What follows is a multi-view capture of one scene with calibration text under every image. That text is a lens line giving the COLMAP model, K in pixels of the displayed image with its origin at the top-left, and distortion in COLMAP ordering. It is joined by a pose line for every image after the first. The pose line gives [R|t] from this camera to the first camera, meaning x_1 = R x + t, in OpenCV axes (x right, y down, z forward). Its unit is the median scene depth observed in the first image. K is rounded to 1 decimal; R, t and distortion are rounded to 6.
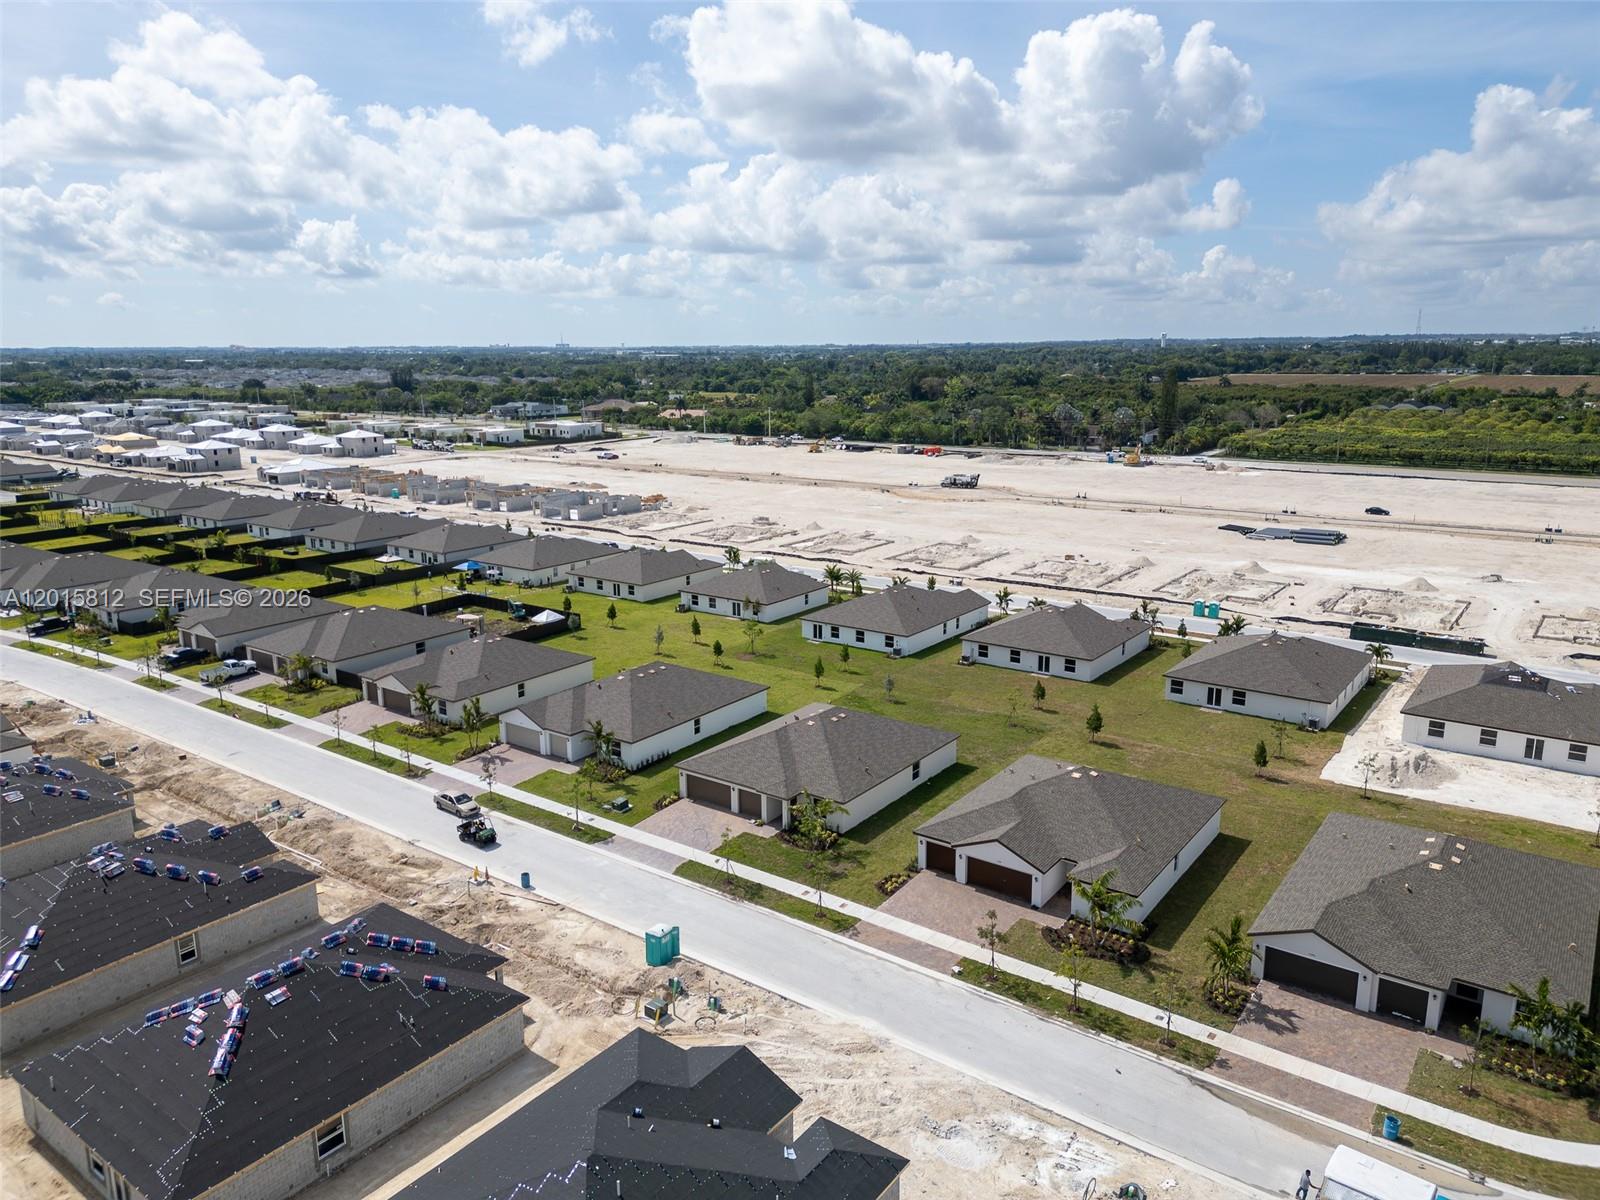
lens RADIAL K [[1130.2, 0, 795.8], [0, 1130.2, 594.6], [0, 0, 1]] dist [0.080108, -0.080383]
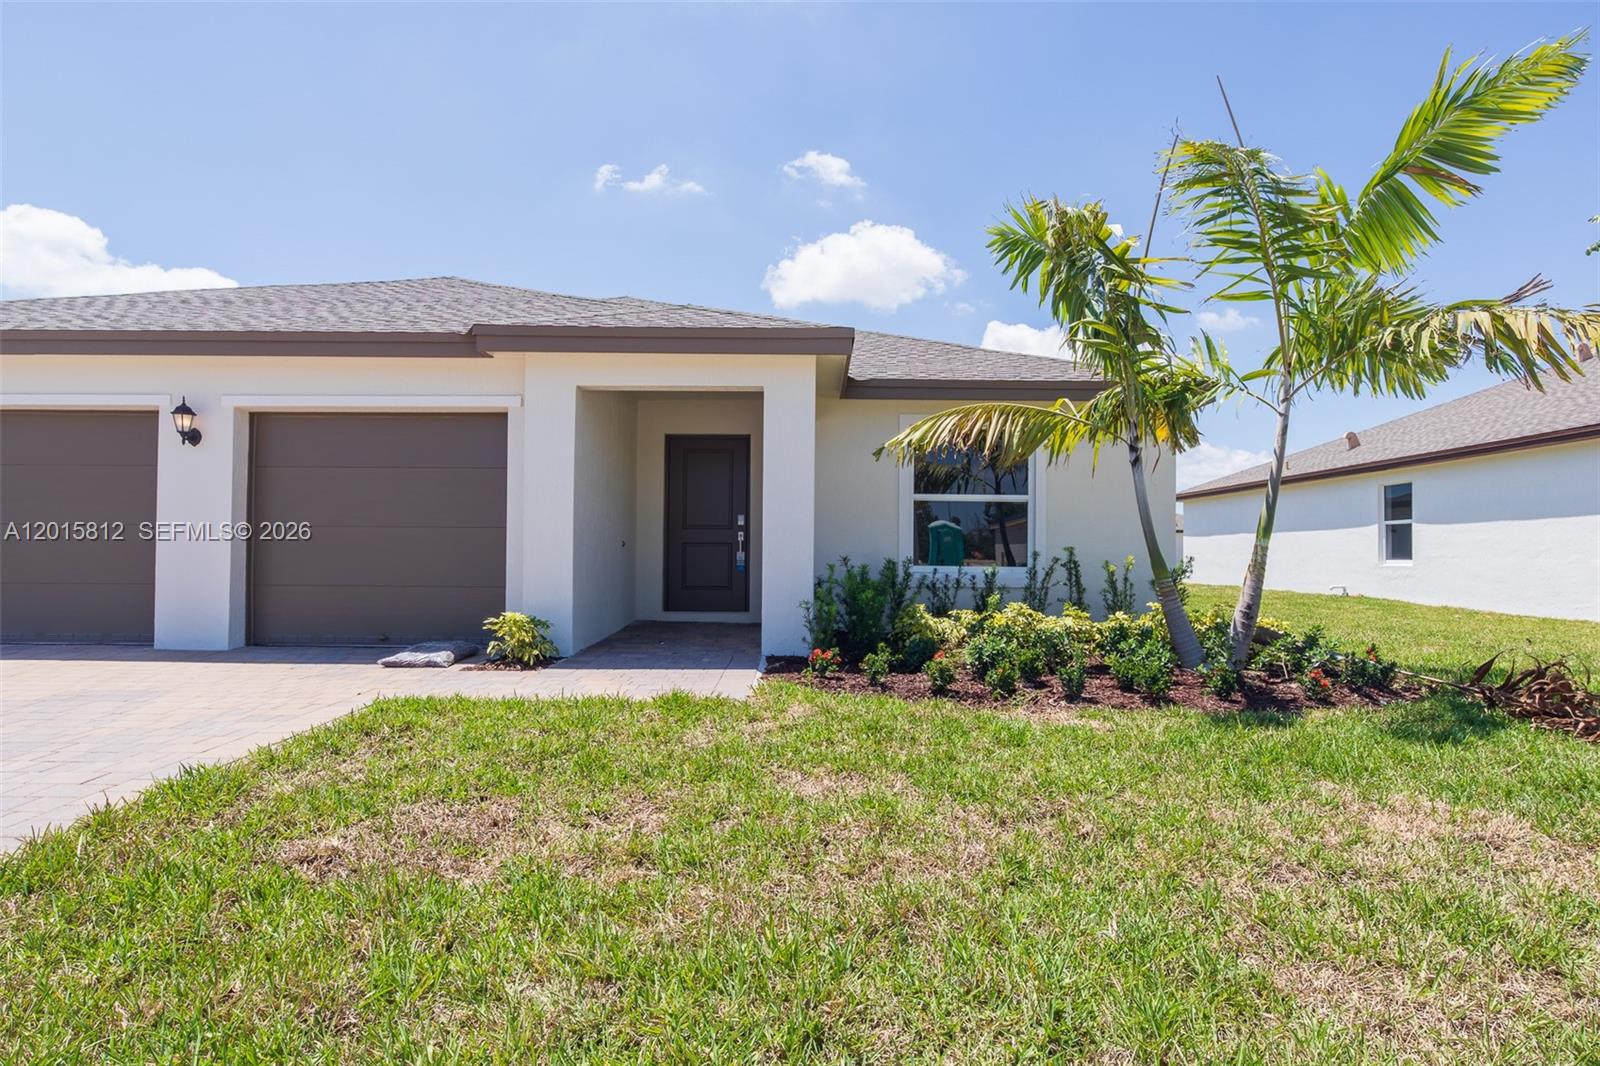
lens RADIAL K [[868.0, 0, 807.2], [0, 868.0, 535.2], [0, 0, 1]] dist [-0.009261, -0.001254]
pose [[0.797910, 0.035276, 0.601744, -0.055504], [0.111708, 0.972340, -0.205125, 0.202416], [-0.592336, 0.230891, 0.771899, 0.885754]]
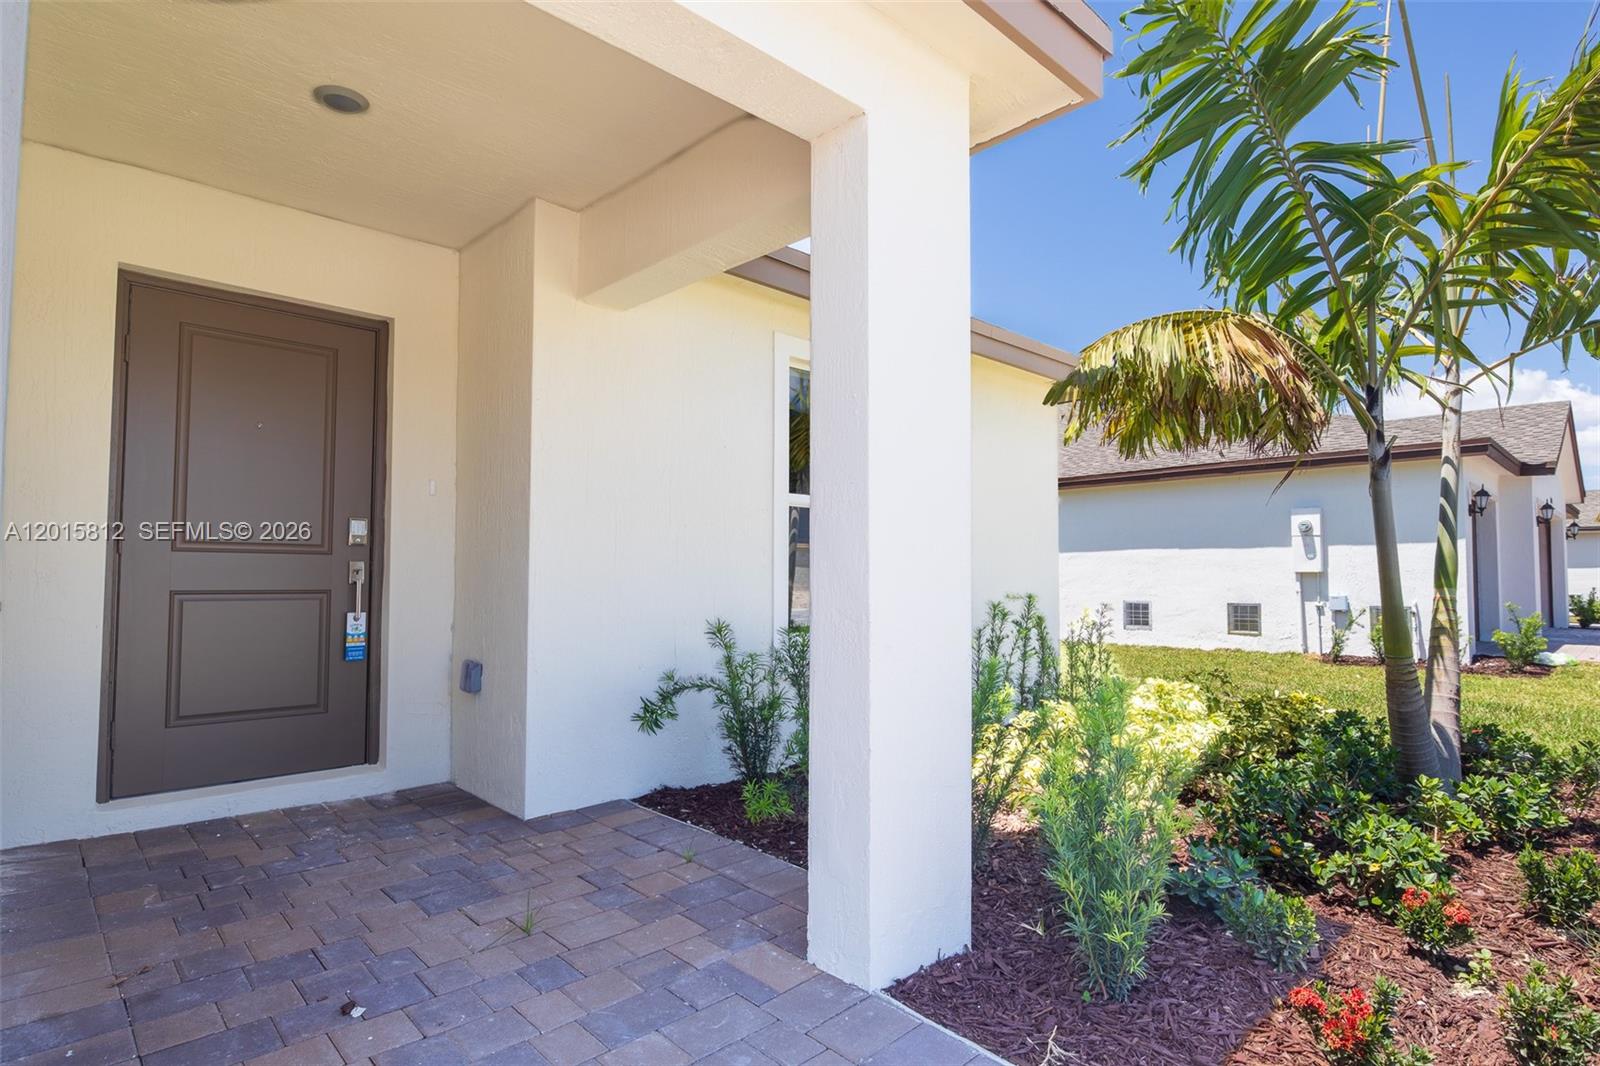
lens RADIAL K [[846.7, 0, 803.8], [0, 846.7, 544.7], [0, 0, 1]] dist [-0.000896, -0.001113]
pose [[0.163388, 0.056062, 0.984968, -0.034799], [0.210175, 0.973487, -0.090273, 0.186215], [-0.963914, 0.221765, 0.147273, 0.947636]]
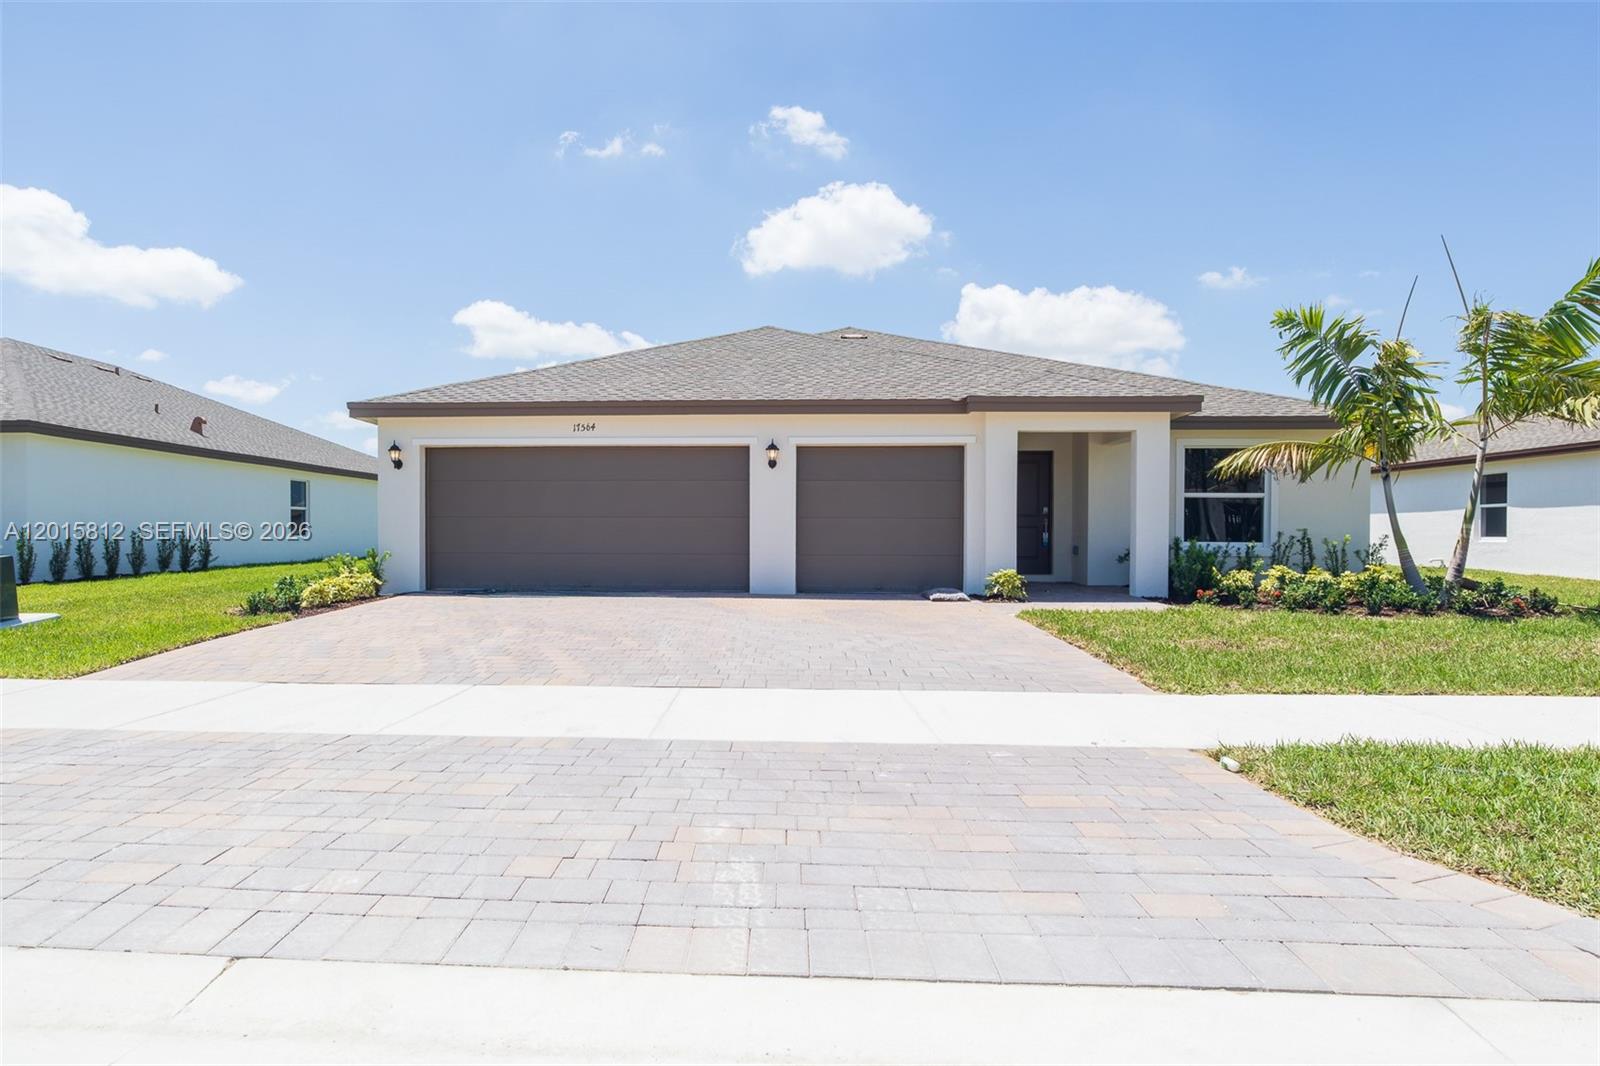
lens RADIAL K [[860.2, 0, 758.2], [0, 860.2, 554.2], [0, 0, 1]] dist [-0.005015, -0.000758]
pose [[0.834602, 0.005645, 0.550825, -0.129156], [0.103574, 0.980505, -0.166982, 0.205802], [-0.541029, 0.196414, 0.817746, 0.876421]]
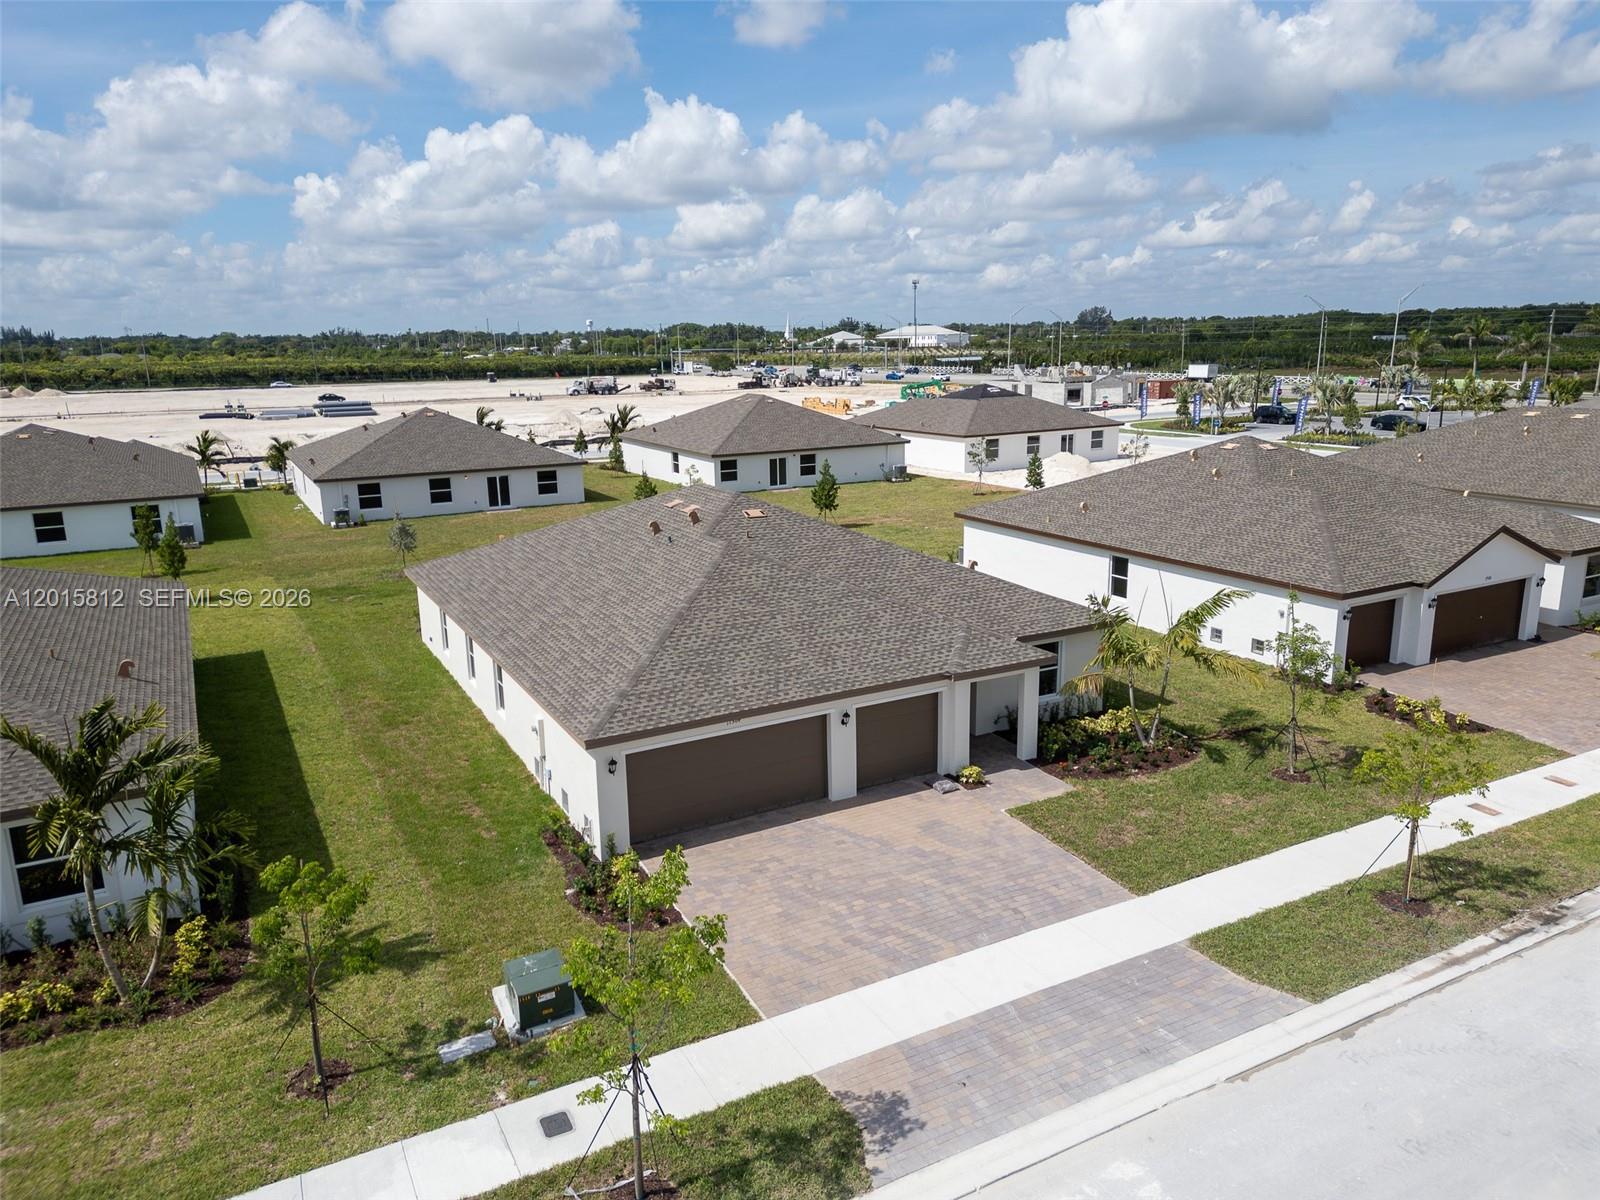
lens RADIAL K [[1106.7, 0, 790.3], [0, 1106.7, 651.5], [0, 0, 1]] dist [0.069924, -0.065496]
pose [[0.422531, -0.243210, 0.873107, -0.293337], [0.211977, 0.963125, 0.165702, 0.104617], [-0.881211, 0.115064, 0.458505, 0.866233]]
